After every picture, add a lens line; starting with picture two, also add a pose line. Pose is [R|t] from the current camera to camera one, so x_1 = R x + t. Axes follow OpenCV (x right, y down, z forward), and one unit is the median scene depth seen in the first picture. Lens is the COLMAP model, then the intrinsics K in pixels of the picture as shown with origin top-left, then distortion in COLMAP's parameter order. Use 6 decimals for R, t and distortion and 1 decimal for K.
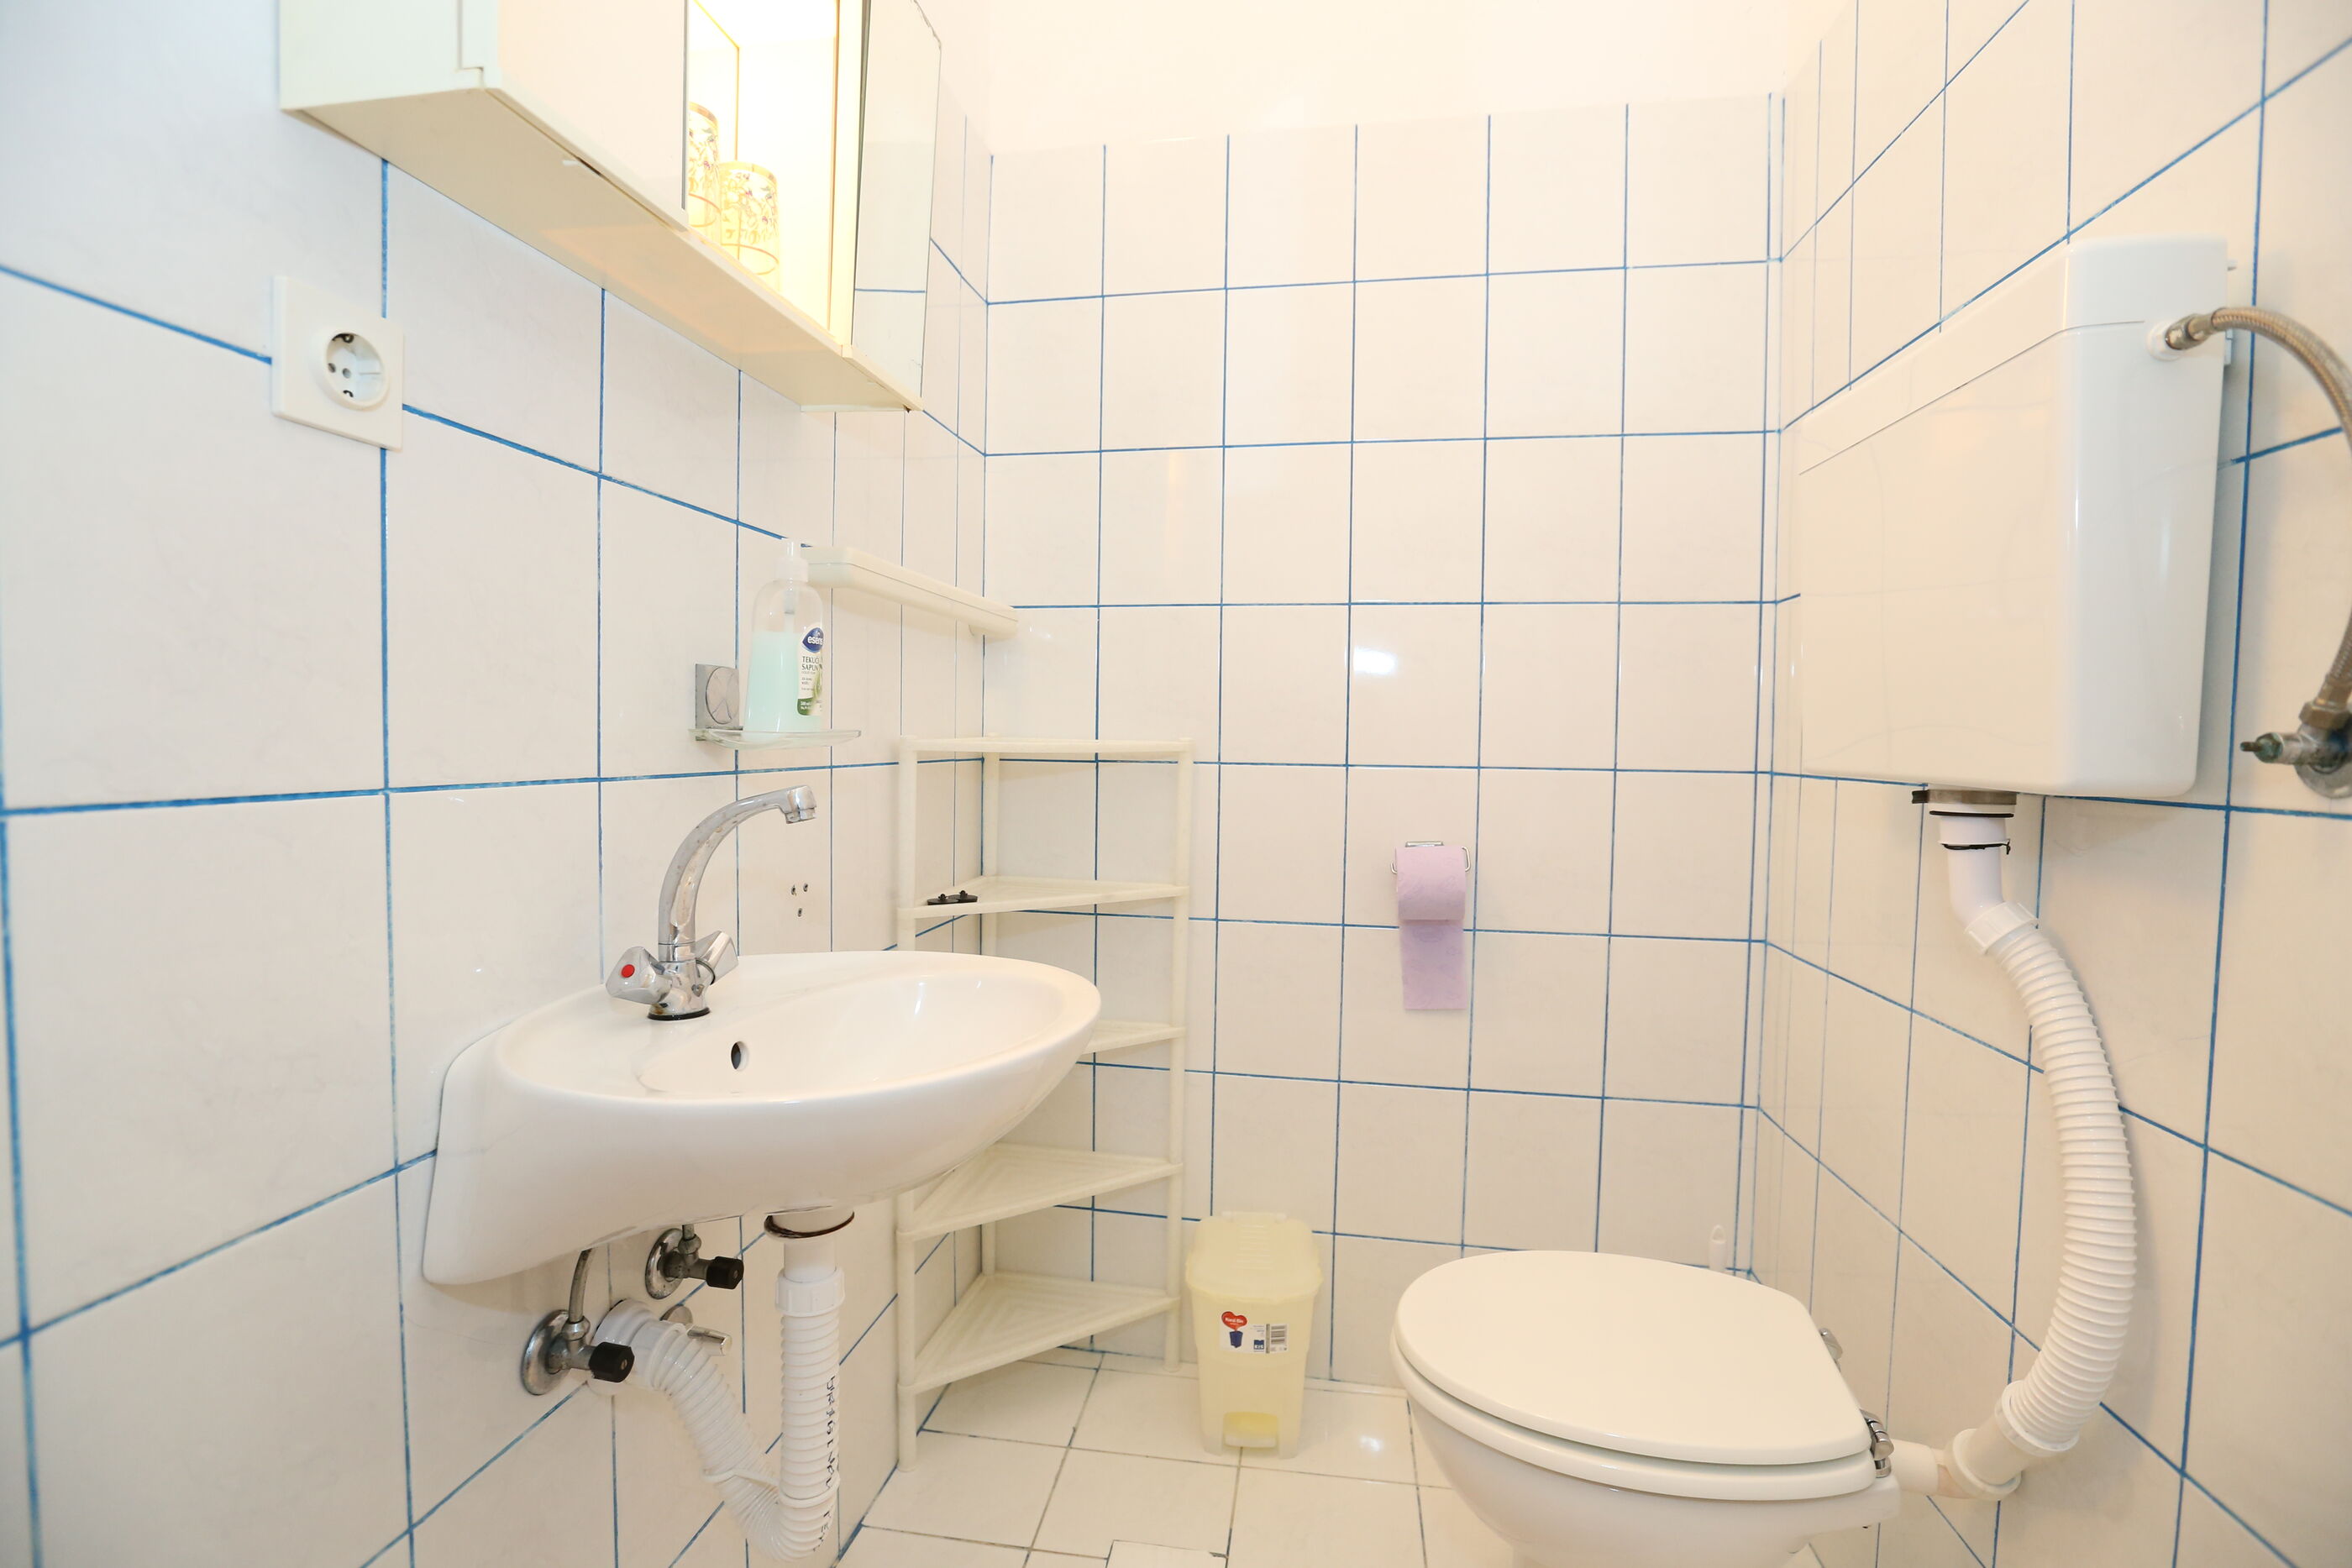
lens RADIAL K [[1070.8, 0, 1182.1], [0, 1070.8, 778.8], [0, 0, 1]] dist [-0.047524, 0.015233]
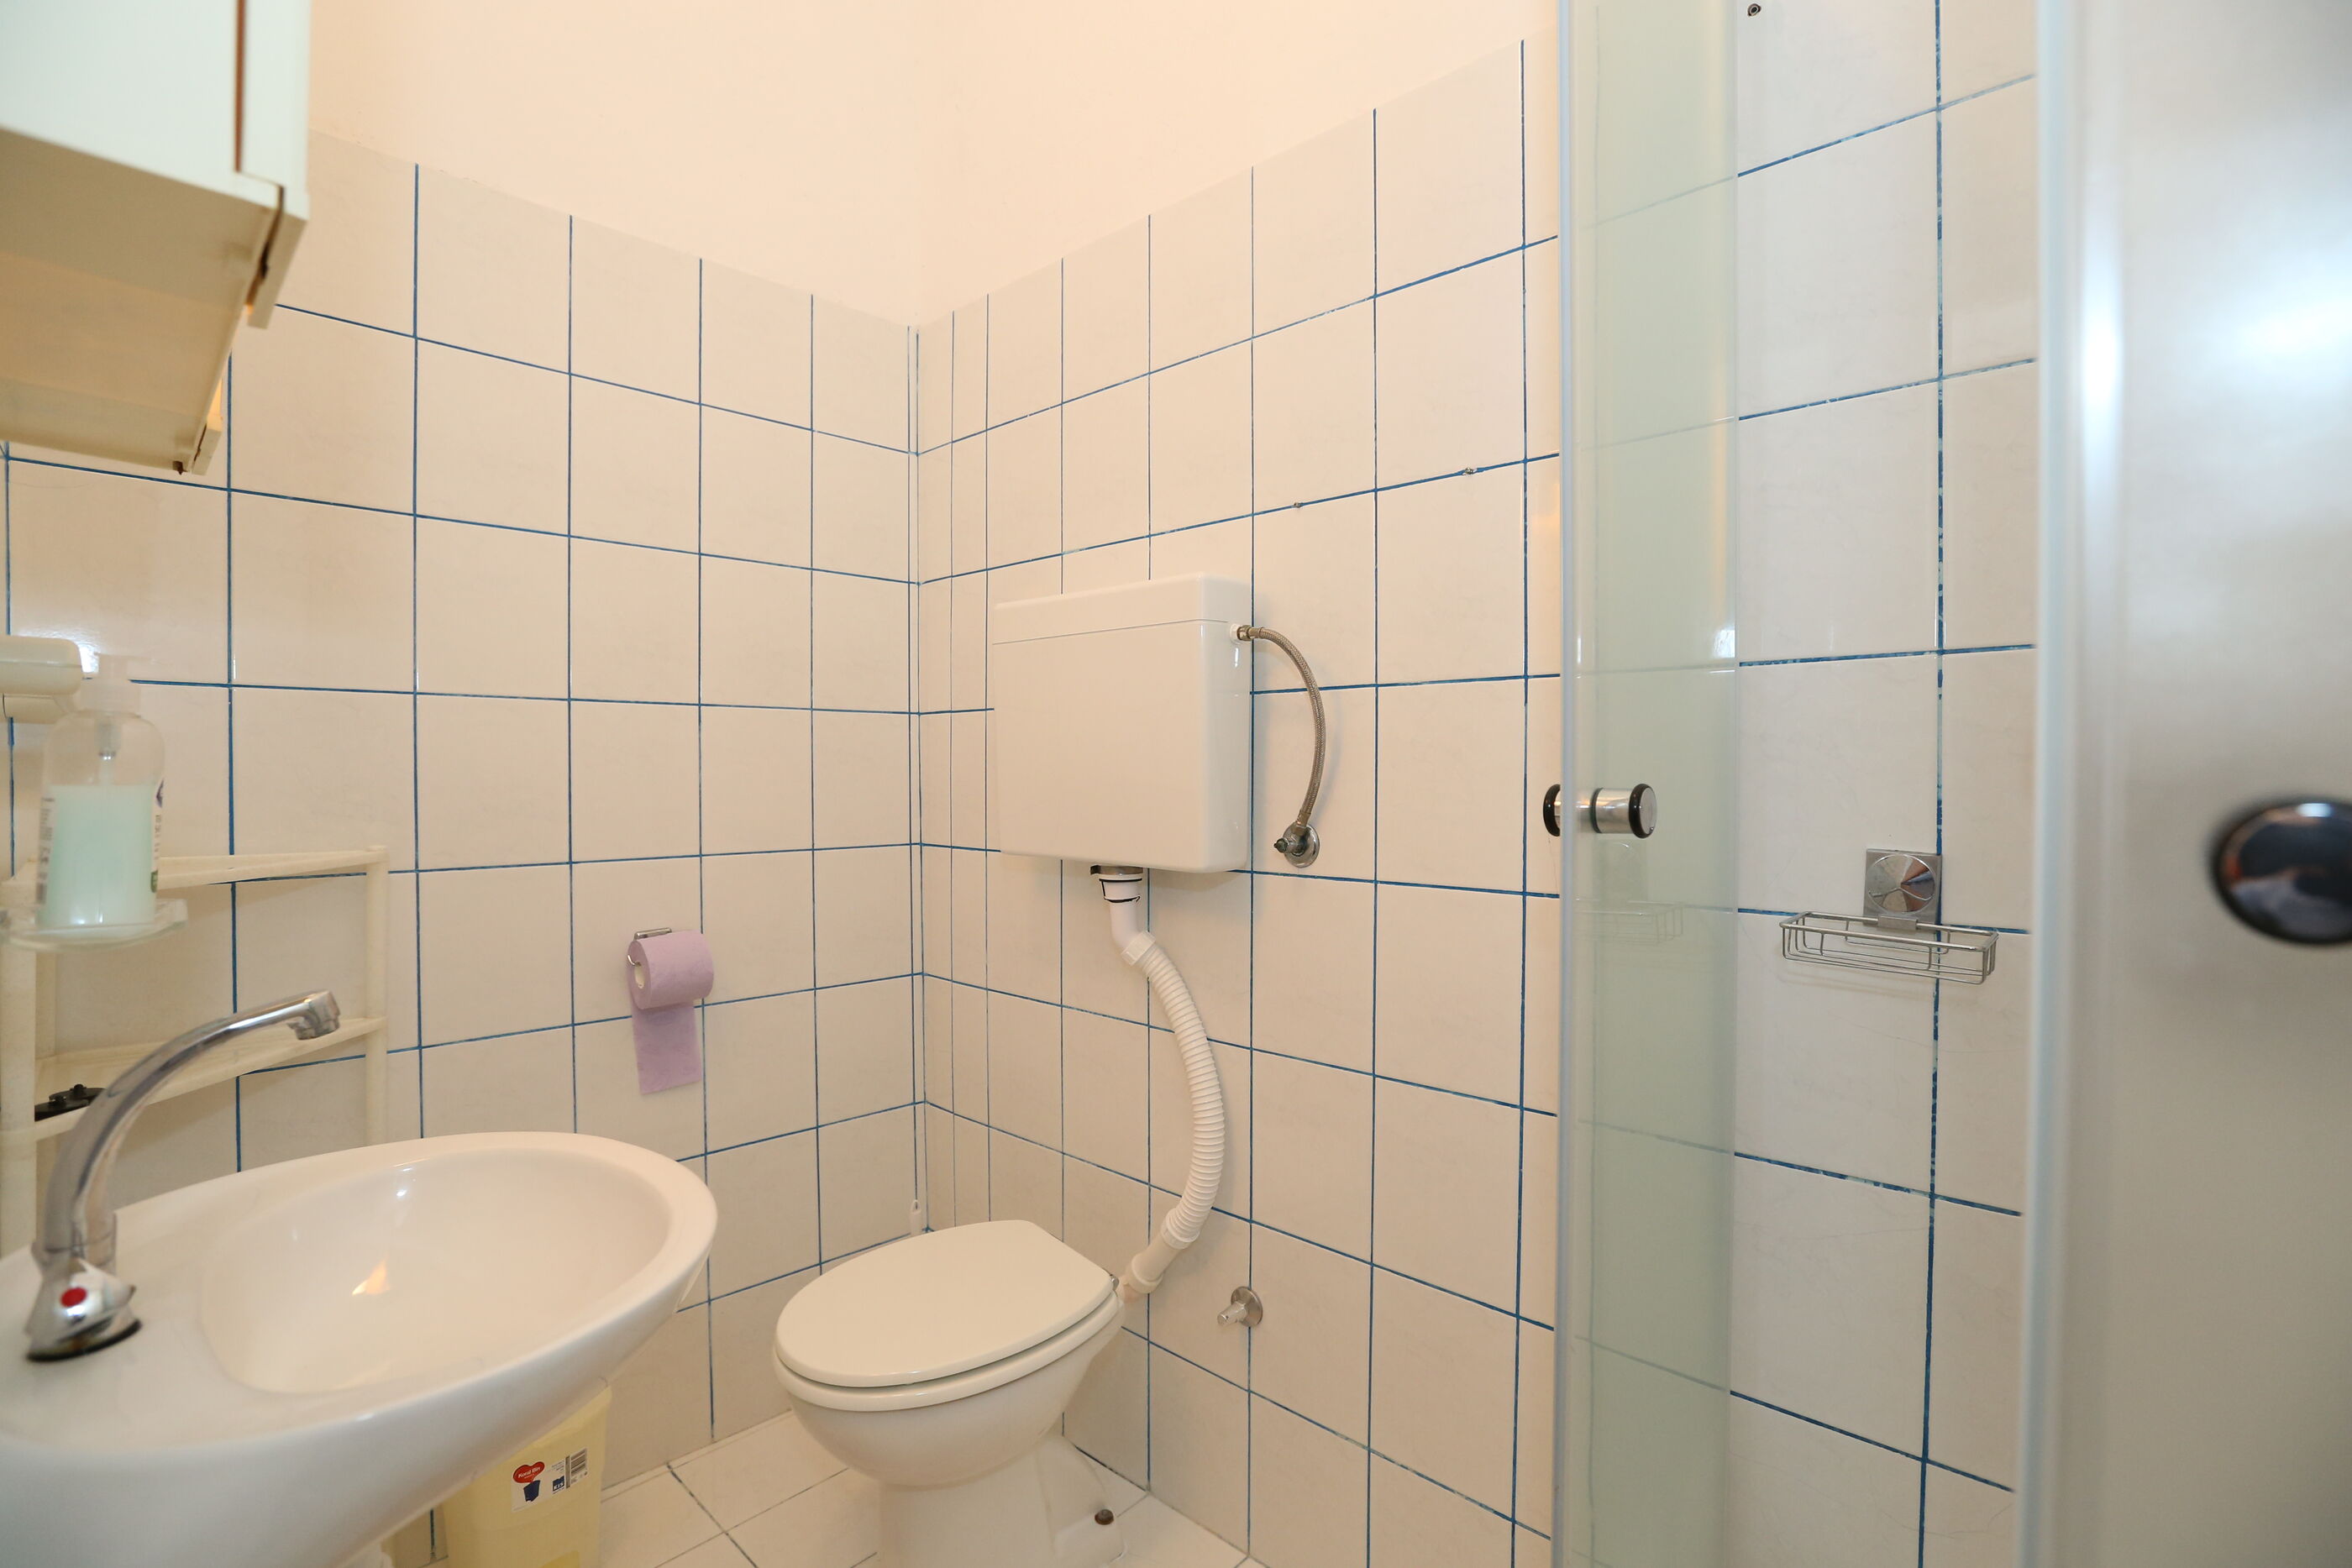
lens RADIAL K [[1070.8, 0, 1182.1], [0, 1070.8, 778.8], [0, 0, 1]] dist [-0.047524, 0.015233]
pose [[0.543868, -0.015204, 0.839033, -0.396684], [0.029229, 0.999572, -0.000833, -0.080262], [-0.838662, 0.024977, 0.544080, 0.006404]]
